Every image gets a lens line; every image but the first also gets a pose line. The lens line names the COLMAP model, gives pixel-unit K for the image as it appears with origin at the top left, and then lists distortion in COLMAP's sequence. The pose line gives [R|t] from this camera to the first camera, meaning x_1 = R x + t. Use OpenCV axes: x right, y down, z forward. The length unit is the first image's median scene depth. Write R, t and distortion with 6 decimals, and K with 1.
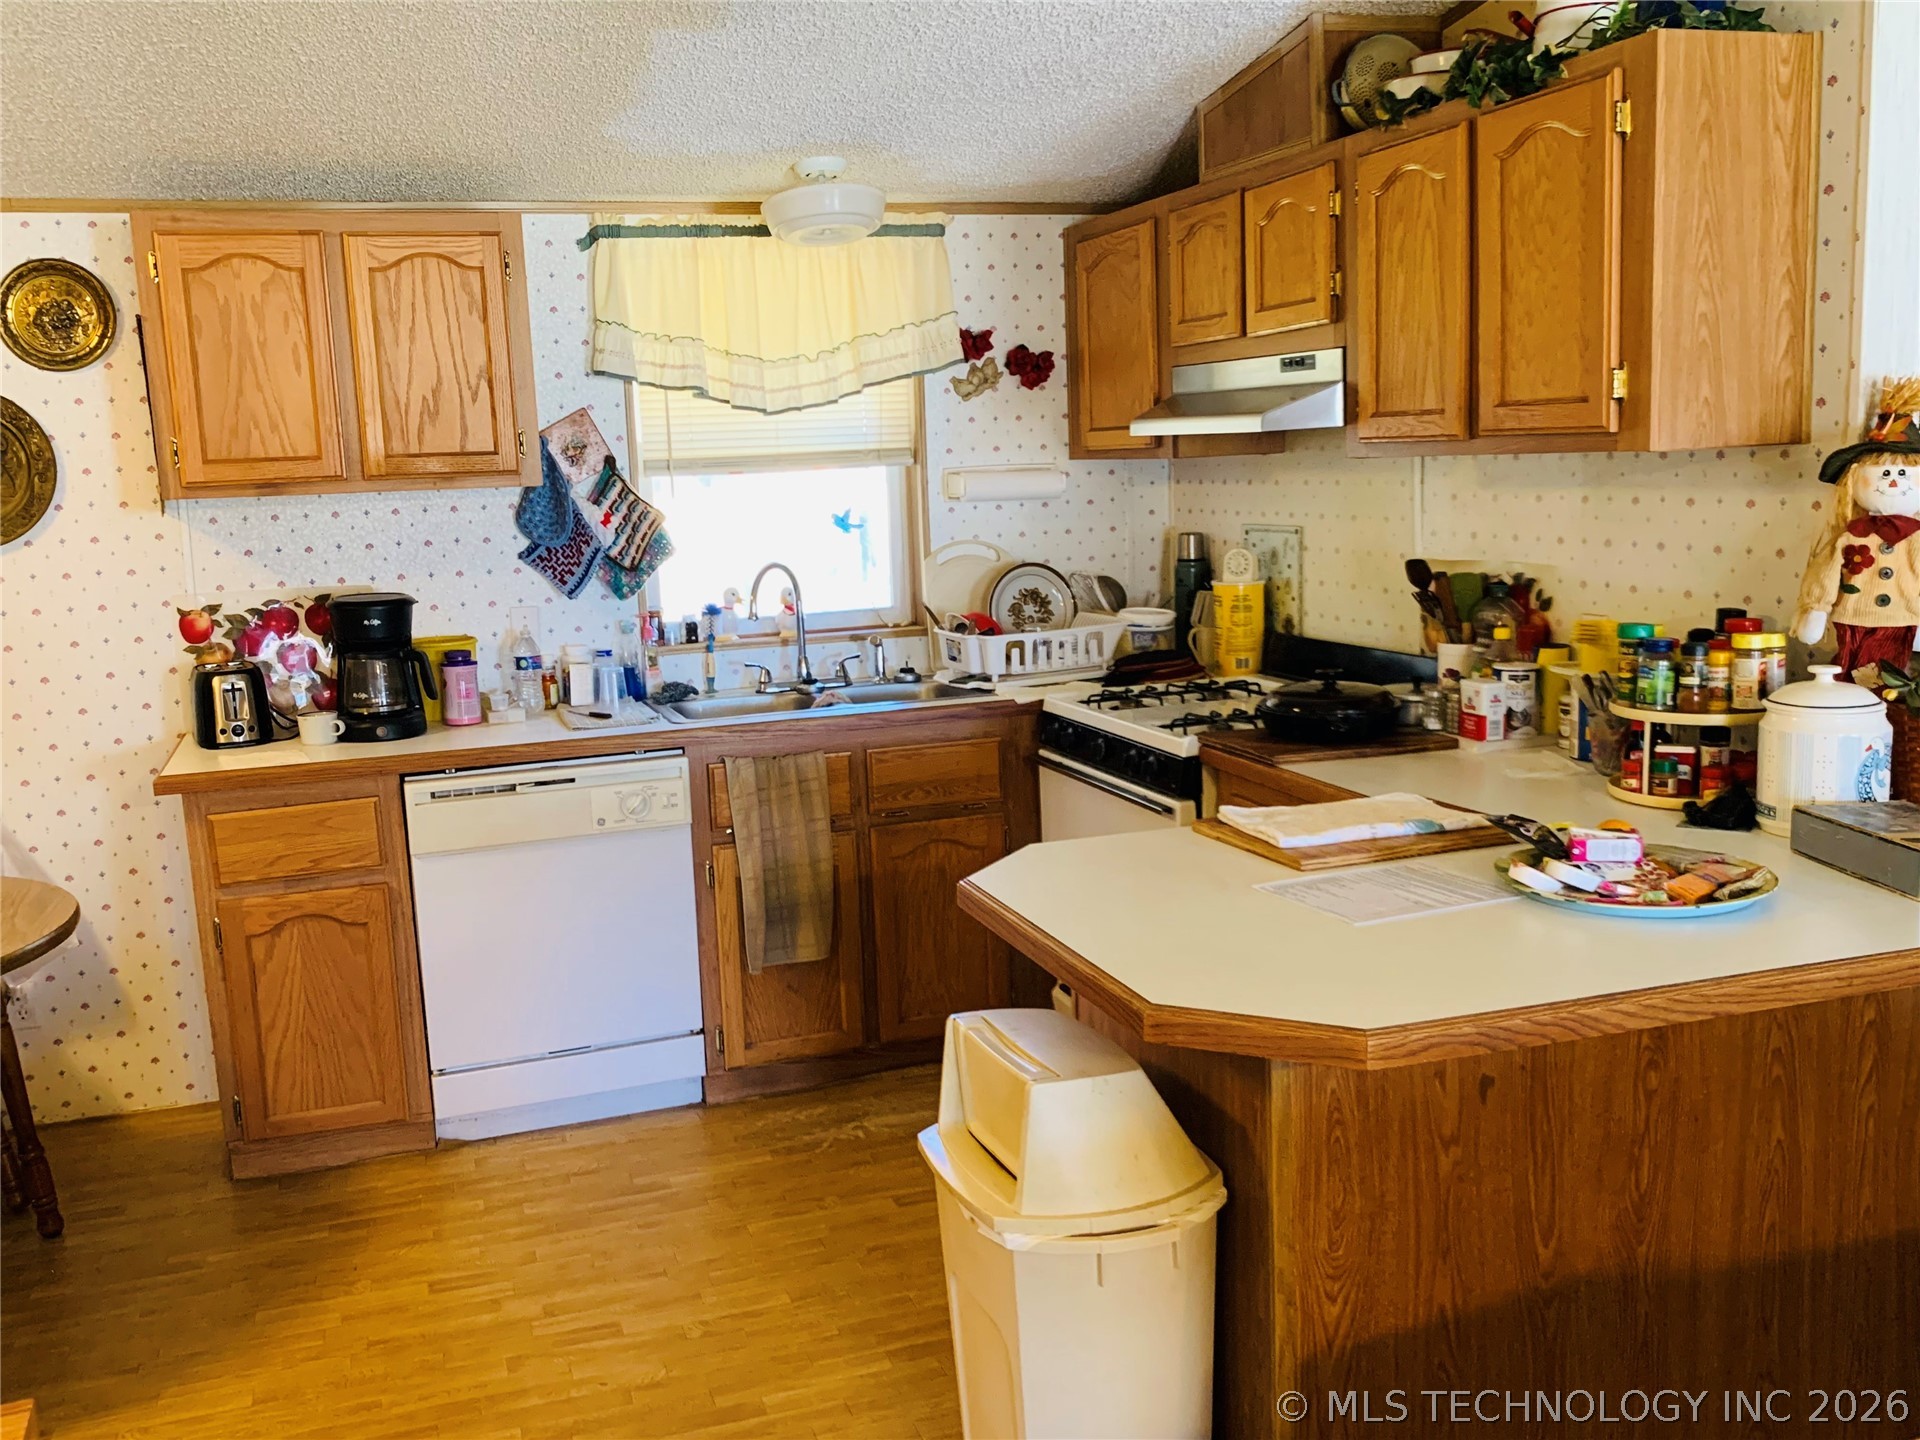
lens RADIAL K [[1692.4, 0, 942.3], [0, 1692.4, 714.5], [0, 0, 1]] dist [0.102332, -0.244095]
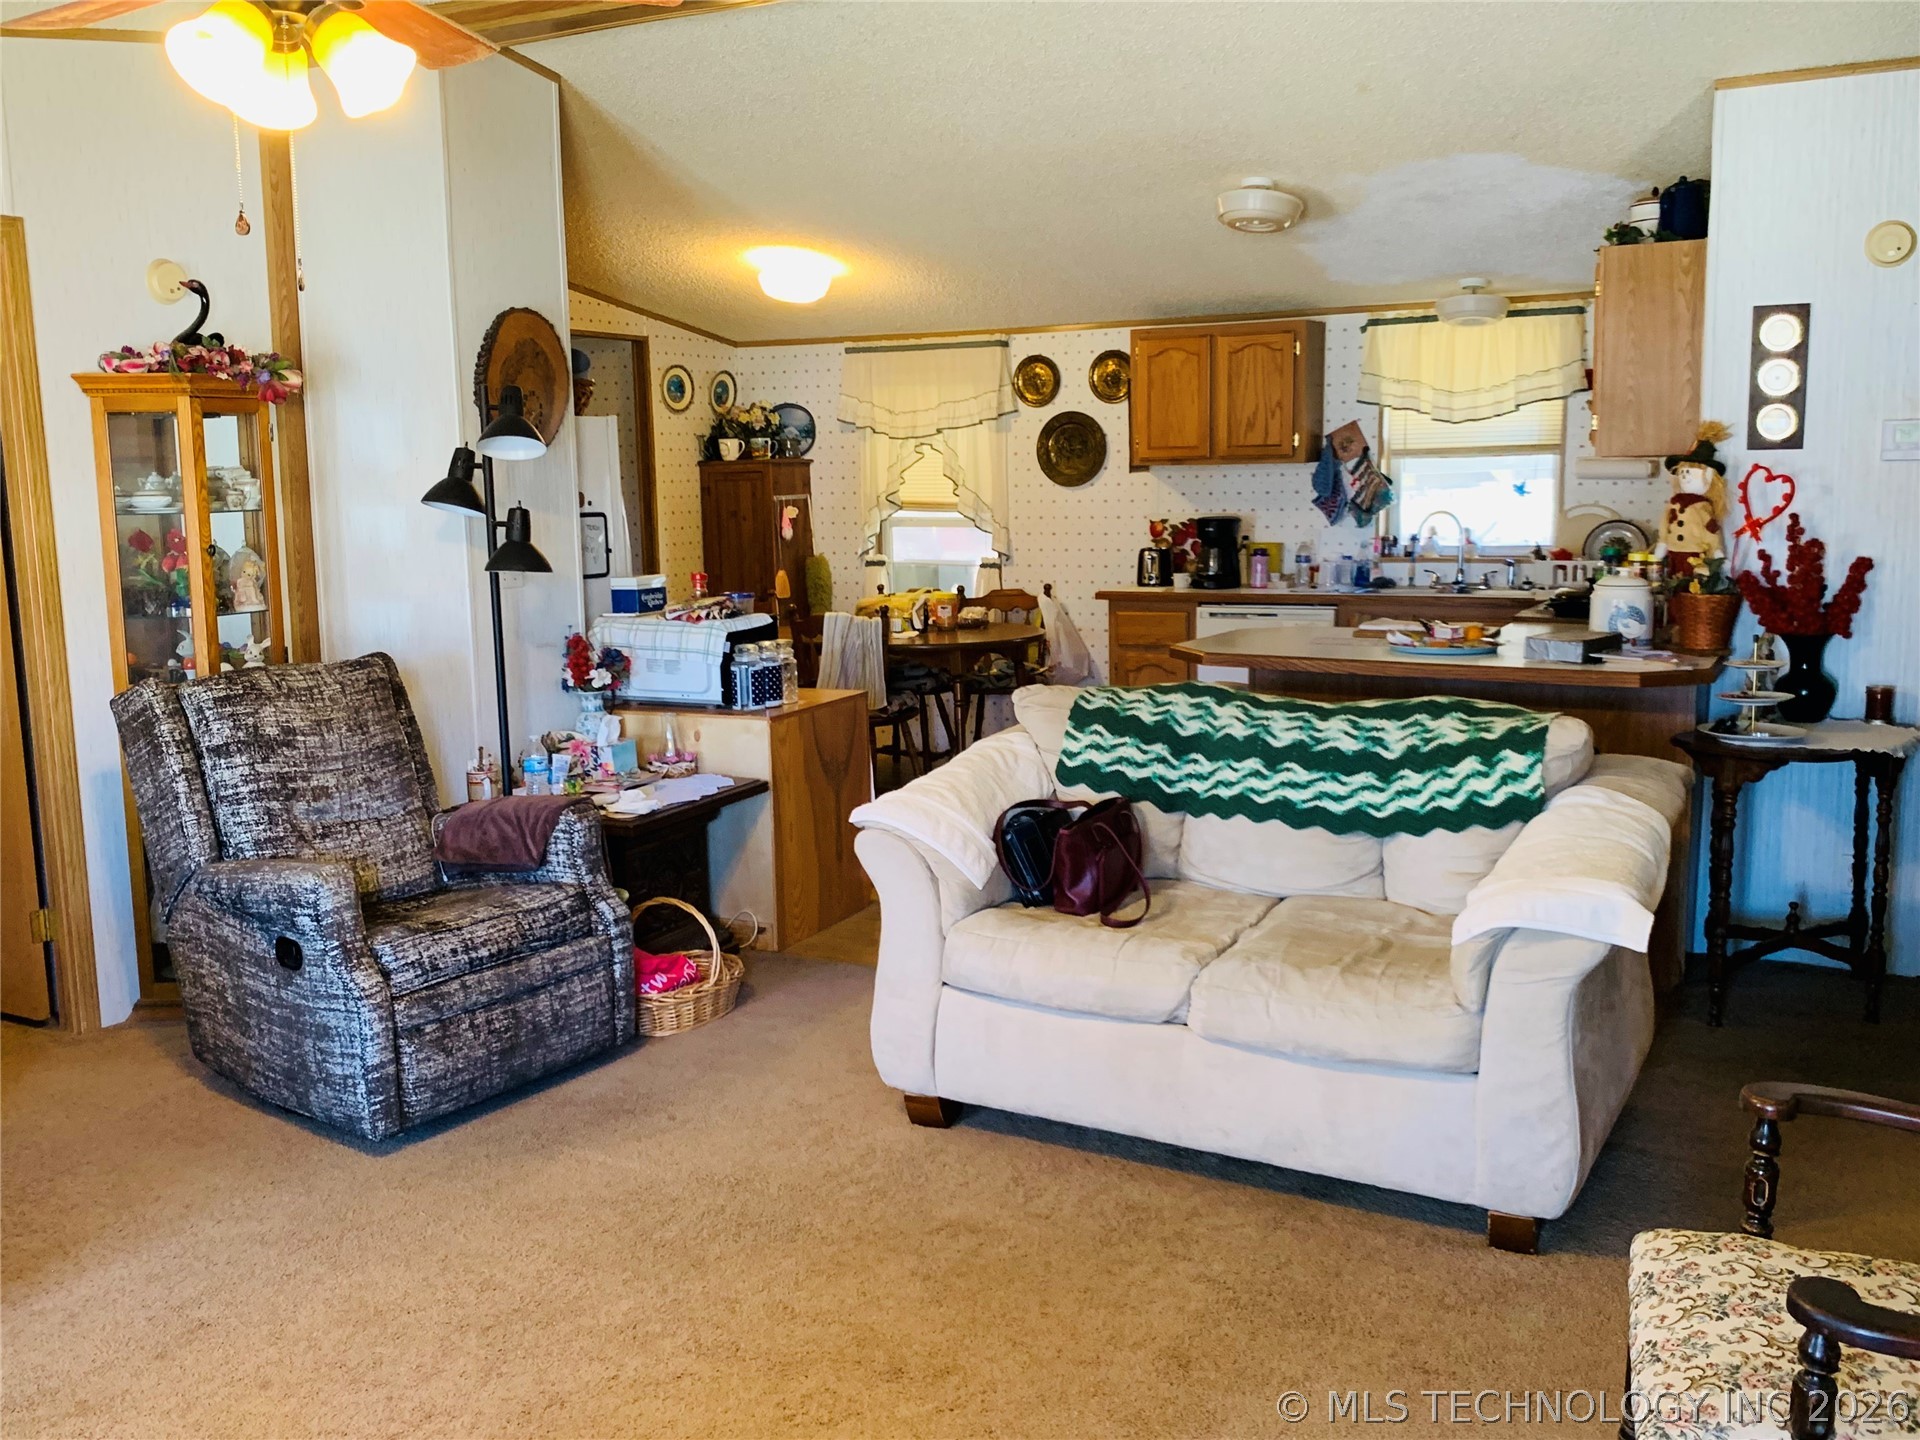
lens RADIAL K [[1692.4, 0, 942.3], [0, 1692.4, 714.5], [0, 0, 1]] dist [0.102332, -0.244095]
pose [[0.689470, 0.132034, -0.712179, 0.896234], [-0.121987, 0.990367, 0.065511, 0.068833], [0.713968, 0.041709, 0.698935, -0.609433]]
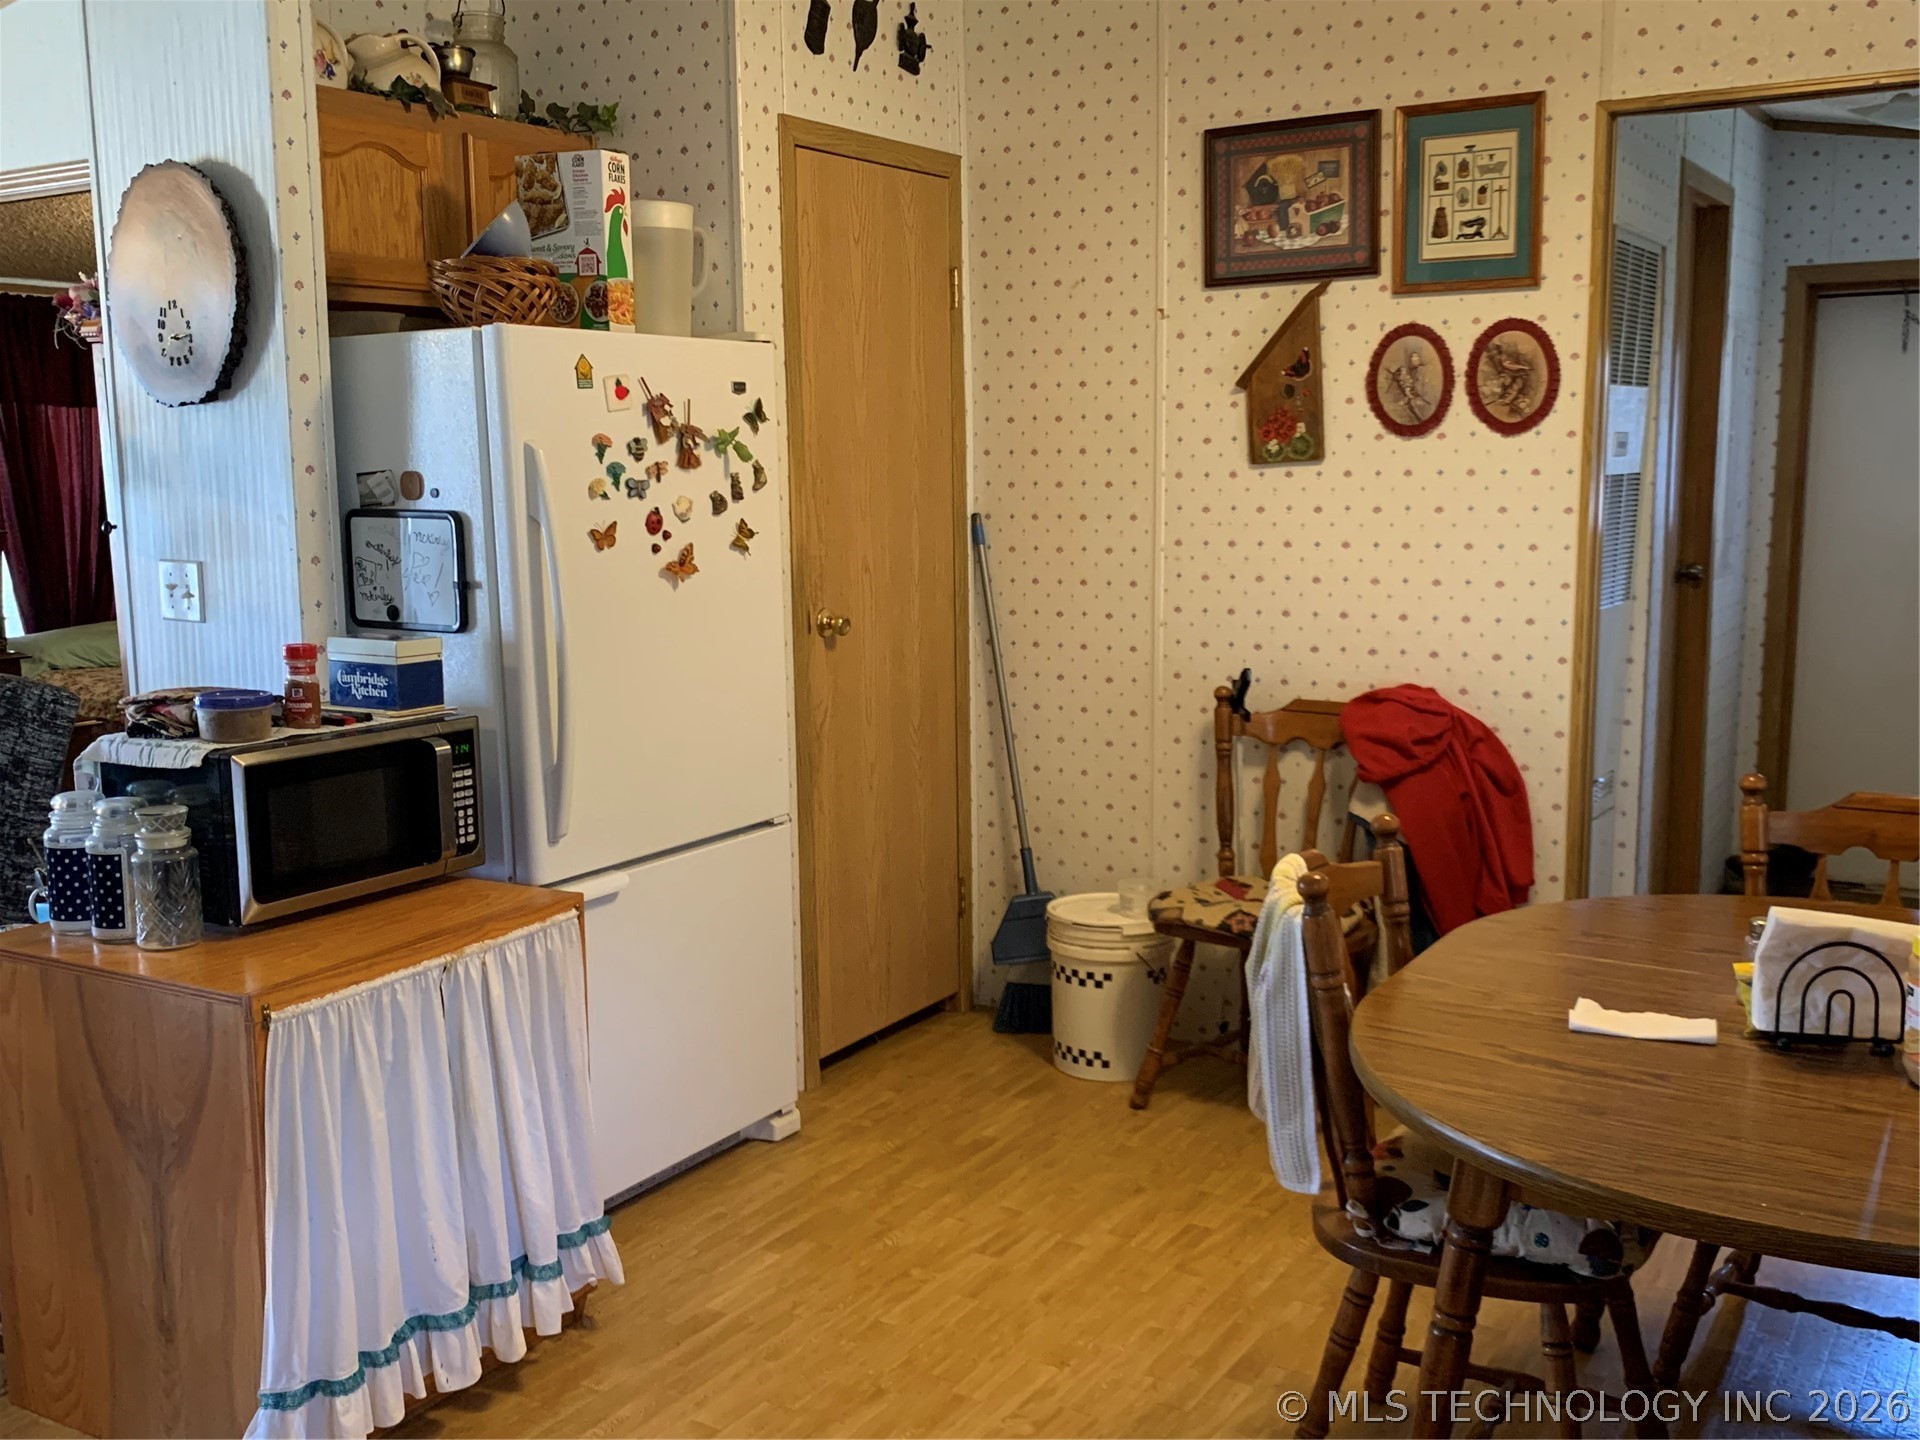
lens RADIAL K [[1793.0, 0, 960.0], [0, 1793.0, 720.0], [0, 0, 1]] dist [0.079240, -0.241883]
pose [[-0.766285, 0.139908, -0.627083, -0.020973], [-0.061002, 0.955751, 0.287781, -0.131350], [0.639598, 0.258776, -0.723843, 0.963040]]
